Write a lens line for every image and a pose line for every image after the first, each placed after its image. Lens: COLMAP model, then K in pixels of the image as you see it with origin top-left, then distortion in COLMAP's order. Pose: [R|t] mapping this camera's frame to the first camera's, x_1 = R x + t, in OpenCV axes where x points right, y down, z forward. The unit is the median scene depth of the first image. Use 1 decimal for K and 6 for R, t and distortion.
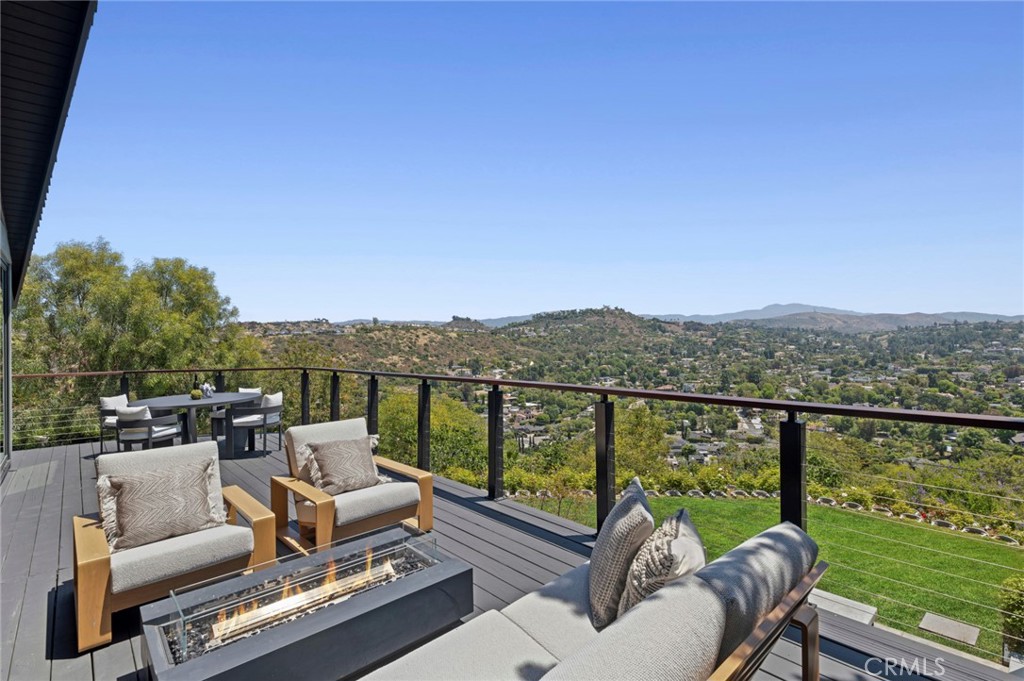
lens RADIAL K [[485.9, 0, 528.9], [0, 485.9, 342.4], [0, 0, 1]] dist [0.000196, -0.000077]
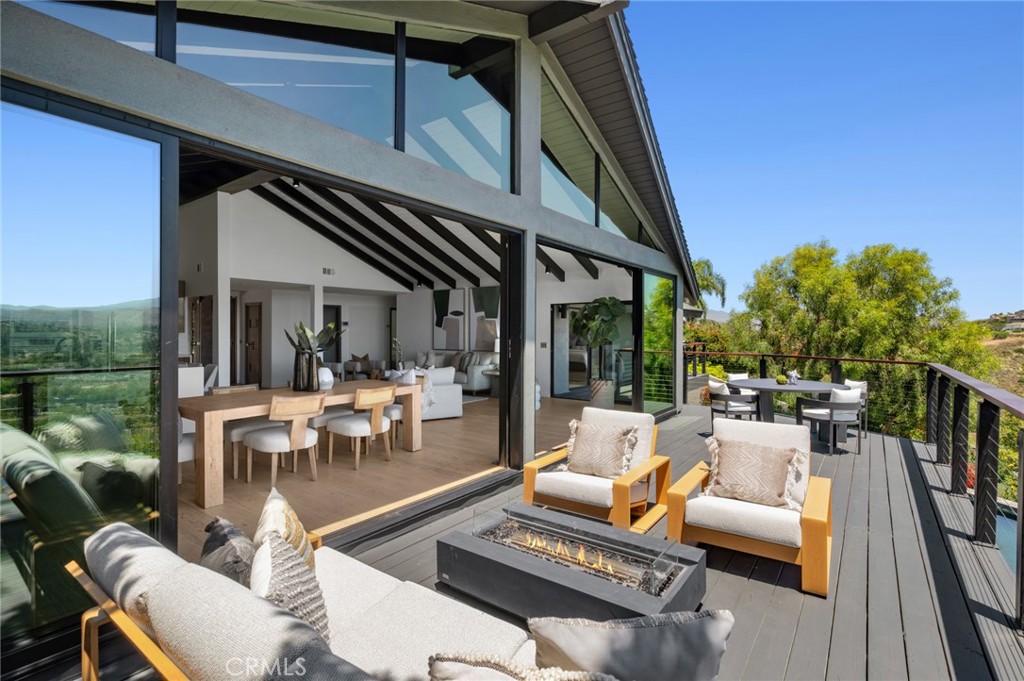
lens RADIAL K [[471.9, 0, 511.9], [0, 471.9, 335.4], [0, 0, 1]] dist [0.000669, 0.000173]
pose [[0.178731, 0.023694, -0.983613, 0.120804], [-0.009671, 0.999704, 0.022325, -0.003840], [0.983850, 0.005523, 0.178908, 0.127305]]
